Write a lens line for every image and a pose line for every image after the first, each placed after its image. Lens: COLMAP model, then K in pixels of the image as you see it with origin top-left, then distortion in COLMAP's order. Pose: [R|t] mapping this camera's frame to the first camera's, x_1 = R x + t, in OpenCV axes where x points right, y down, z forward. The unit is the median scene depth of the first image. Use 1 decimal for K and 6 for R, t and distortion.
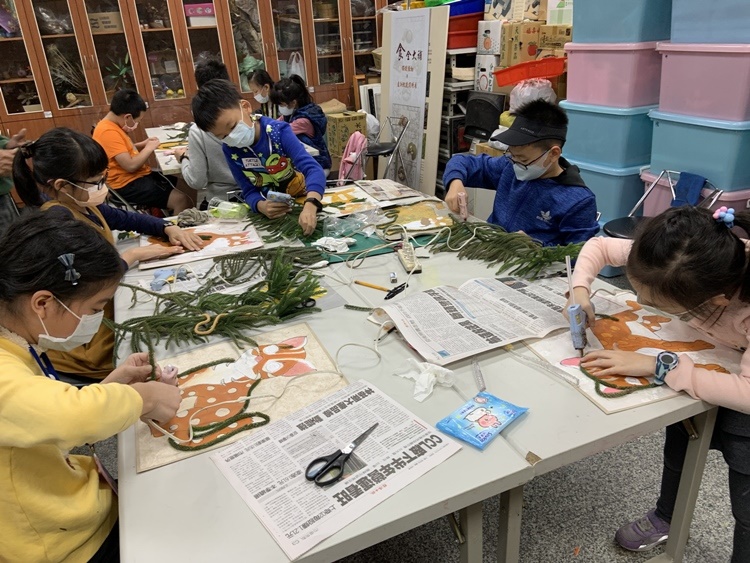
lens RADIAL K [[555.2, 0, 373.7], [0, 555.2, 280.1], [0, 0, 1]] dist [0.058472, -0.084591]
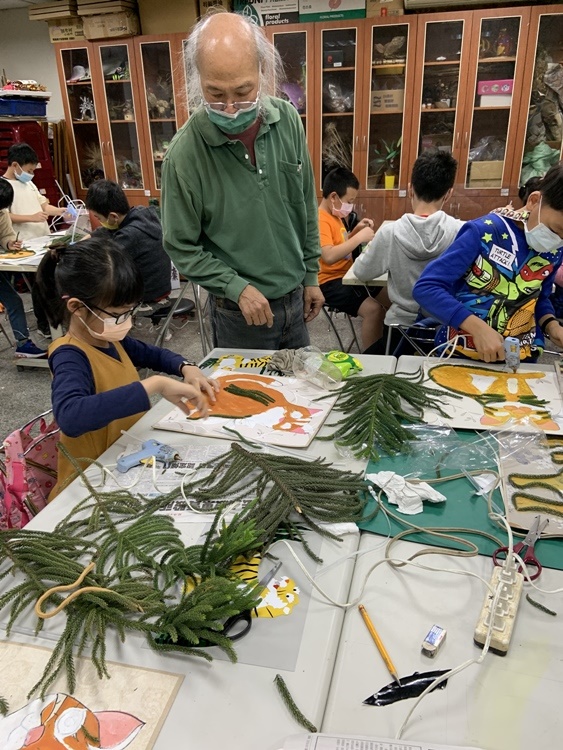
lens RADIAL K [[555.2, 0, 281.4], [0, 555.2, 383.1], [0, 0, 1]] dist [0.058472, -0.084591]
pose [[0.777637, 0.288912, -0.558400, 0.105400], [-0.271212, 0.955427, 0.116636, -0.180238], [0.567208, 0.060744, 0.821332, 0.404295]]
